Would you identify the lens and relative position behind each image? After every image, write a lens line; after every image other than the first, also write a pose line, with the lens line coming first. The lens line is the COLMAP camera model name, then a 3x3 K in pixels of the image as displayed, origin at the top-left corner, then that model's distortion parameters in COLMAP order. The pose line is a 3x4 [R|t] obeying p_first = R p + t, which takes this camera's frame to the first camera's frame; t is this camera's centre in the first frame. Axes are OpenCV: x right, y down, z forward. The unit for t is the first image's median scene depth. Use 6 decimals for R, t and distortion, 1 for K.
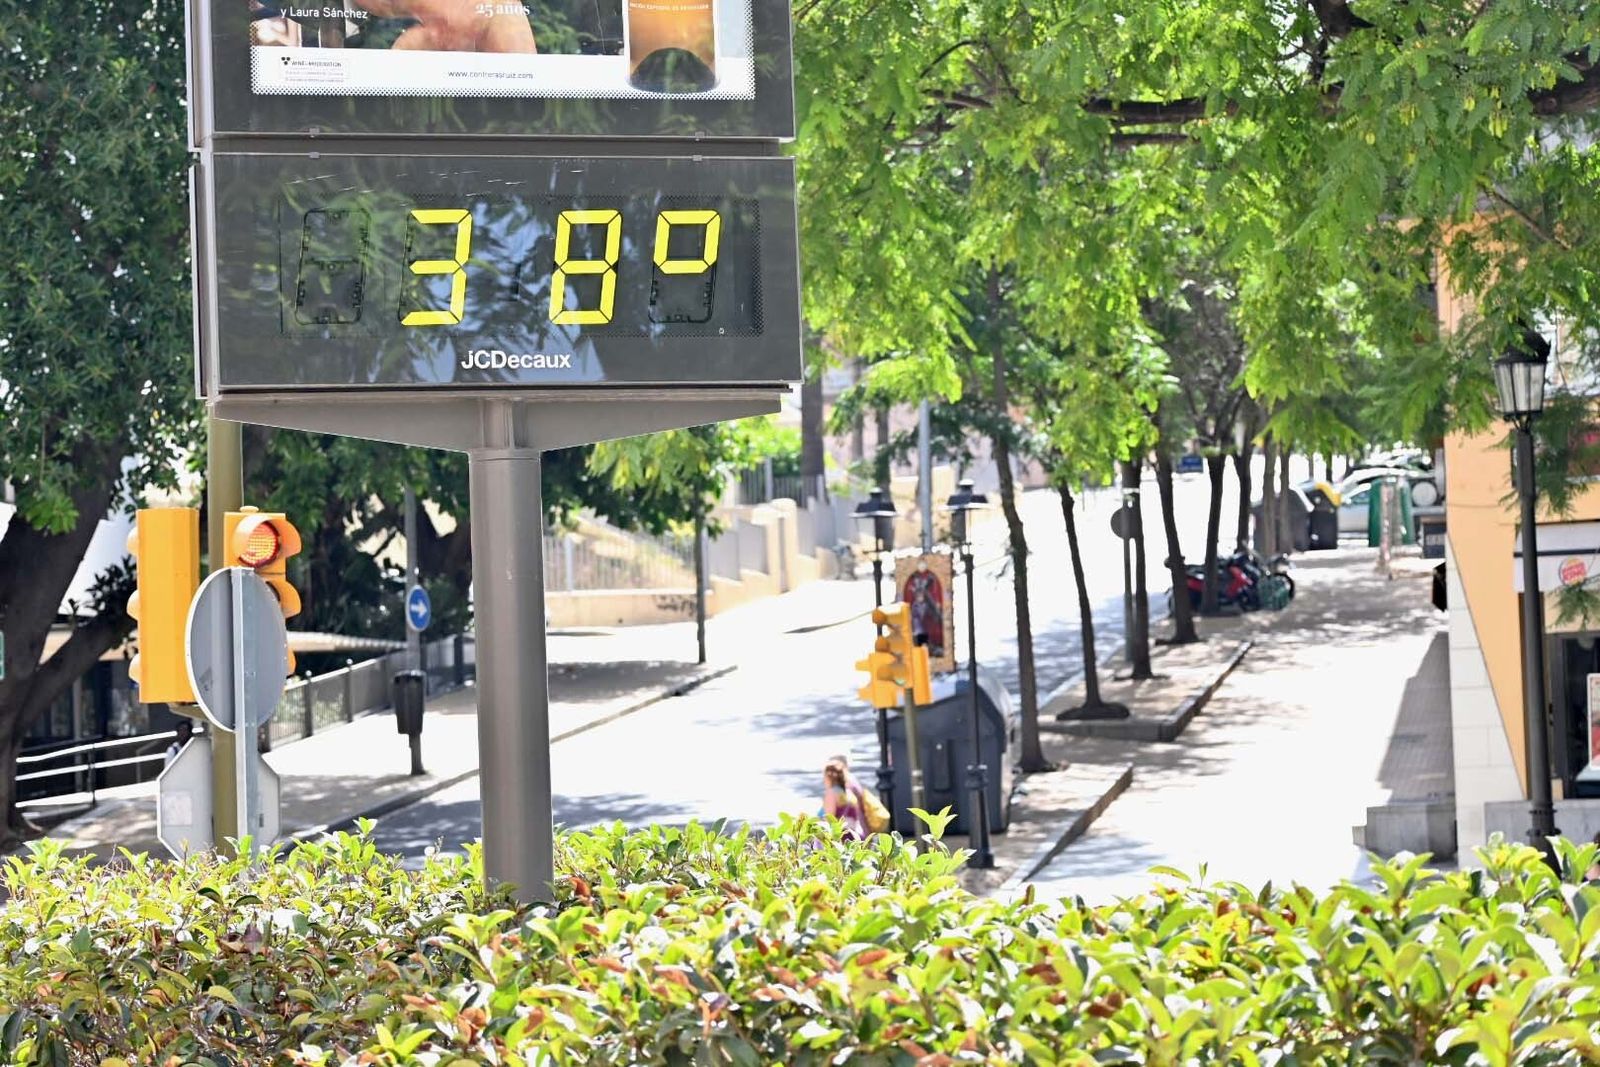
lens RADIAL K [[5065.7, 0, 800.0], [0, 5065.7, 533.5], [0, 0, 1]] dist [-0.048779, -0.201940]
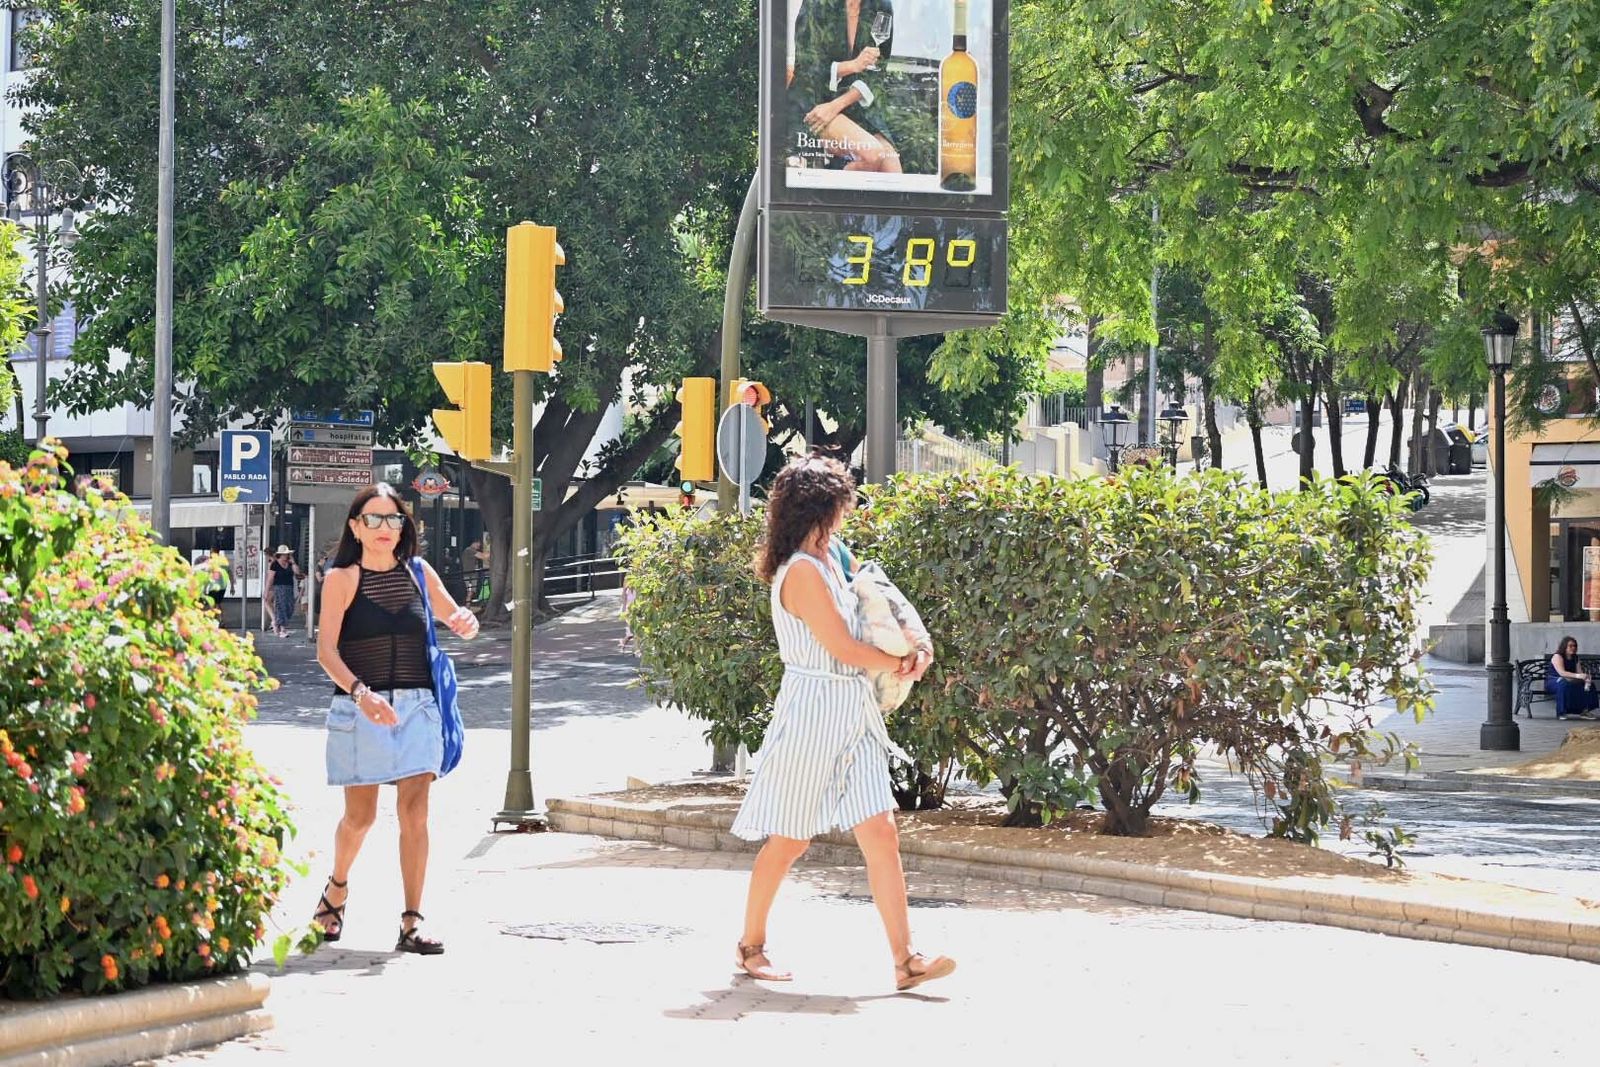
lens RADIAL K [[4997.1, 0, 800.0], [0, 4997.1, 533.5], [0, 0, 1]] dist [0.134695, 1.501424]
pose [[0.996689, 0.040769, -0.070348, 0.033593], [-0.040385, 0.999161, 0.006871, 0.028339], [0.070569, -0.004008, 0.997499, -0.625667]]
